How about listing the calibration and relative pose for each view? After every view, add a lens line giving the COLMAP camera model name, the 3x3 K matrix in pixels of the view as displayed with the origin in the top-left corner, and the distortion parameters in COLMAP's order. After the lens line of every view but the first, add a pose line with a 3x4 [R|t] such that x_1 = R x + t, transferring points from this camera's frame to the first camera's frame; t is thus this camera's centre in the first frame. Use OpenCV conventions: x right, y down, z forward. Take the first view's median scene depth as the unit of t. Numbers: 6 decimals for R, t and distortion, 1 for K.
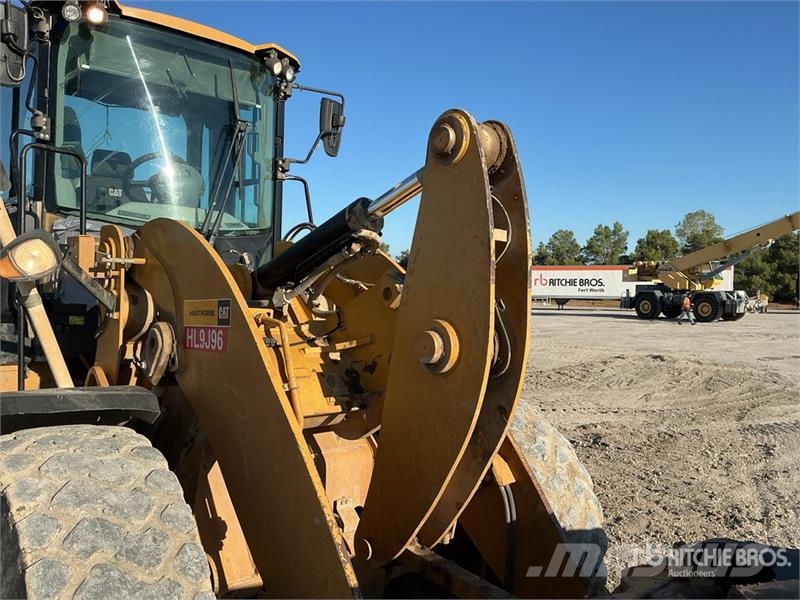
lens RADIAL K [[665.6, 0, 400.0], [0, 665.6, 300.0], [0, 0, 1]] dist [0.148339, -0.330574]
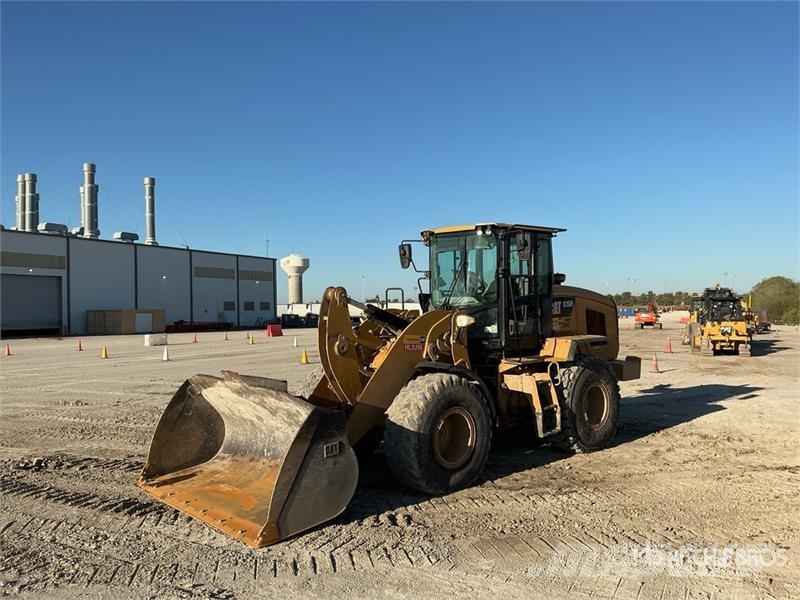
lens RADIAL K [[656.4, 0, 395.9], [0, 656.4, 297.4], [0, 0, 1]] dist [0.151928, -0.295743]
pose [[-0.007745, -0.028795, -0.999555, 0.207731], [-0.007891, 0.999556, -0.028734, -0.005974], [0.999939, 0.007664, -0.007969, 0.075323]]
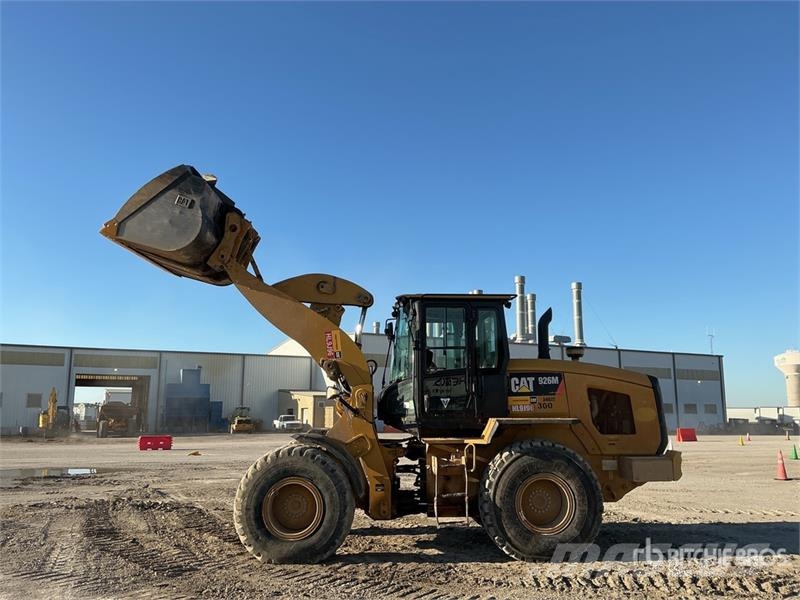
lens RADIAL K [[656.4, 0, 395.9], [0, 656.4, 297.4], [0, 0, 1]] dist [0.151928, -0.295743]
pose [[-0.640248, -0.147847, -0.753806, 0.151619], [-0.030104, 0.985379, -0.167698, -0.000148], [0.767578, -0.084676, -0.635338, 0.244713]]
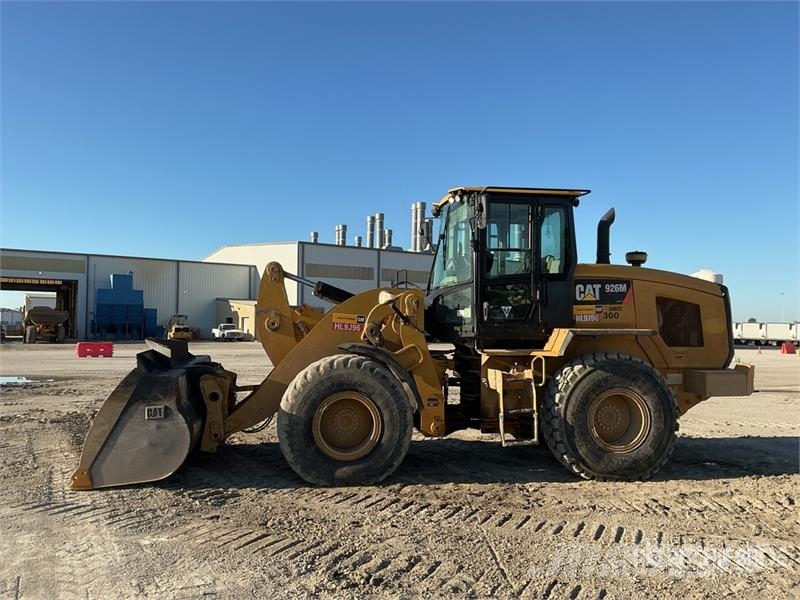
lens RADIAL K [[656.4, 0, 395.9], [0, 656.4, 297.4], [0, 0, 1]] dist [0.151928, -0.295743]
pose [[-0.555028, -0.056976, -0.829878, 0.150975], [-0.043404, 0.998276, -0.039509, 0.002144], [0.830699, 0.014091, -0.556544, 0.197330]]
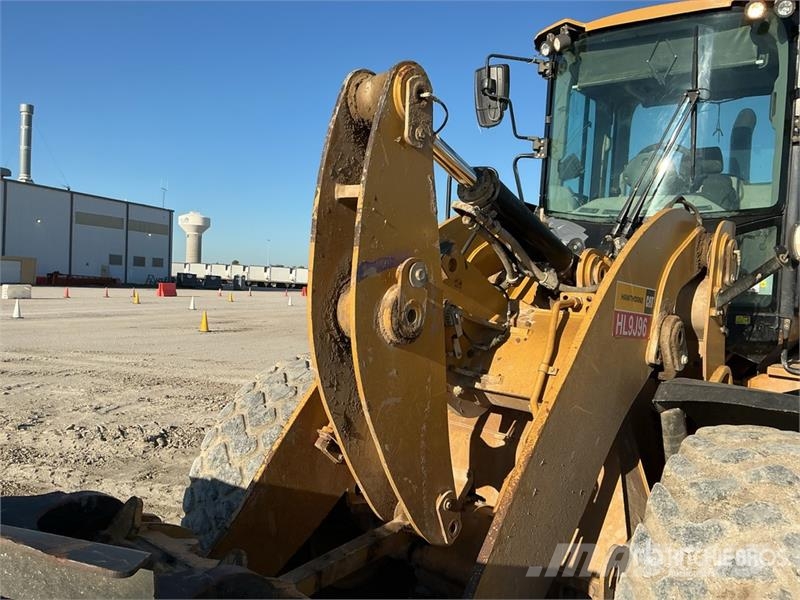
lens RADIAL K [[672.5, 0, 400.0], [0, 672.5, 300.0], [0, 0, 1]] dist [0.071467, -0.152048]
pose [[0.138624, 0.022198, -0.990096, 0.057881], [-0.065548, 0.997762, 0.013193, 0.002063], [0.988173, 0.063070, 0.139769, 0.049861]]
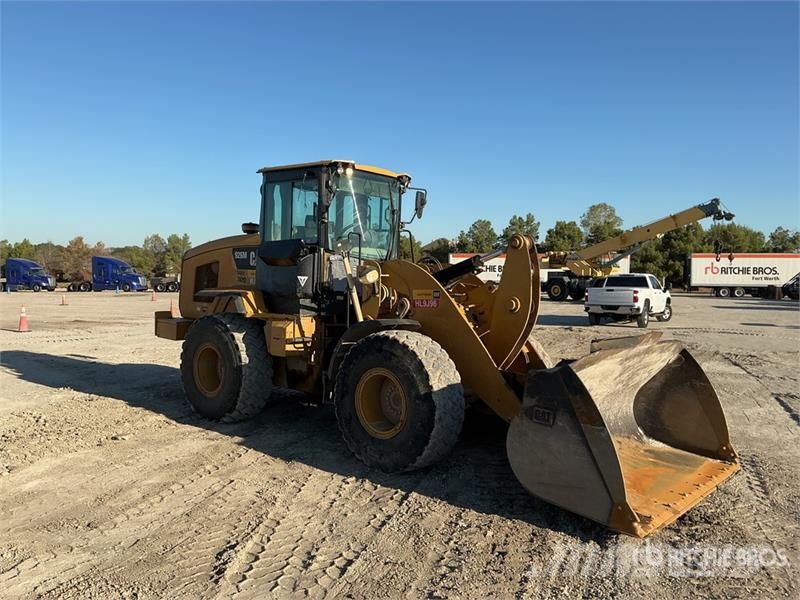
lens RADIAL K [[656.4, 0, 395.9], [0, 656.4, 297.4], [0, 0, 1]] dist [0.151928, -0.295743]
pose [[0.993285, -0.002255, 0.115669, -0.047197], [-0.000104, 0.999792, 0.020386, -0.001686], [-0.115690, -0.020261, 0.993079, -0.115039]]
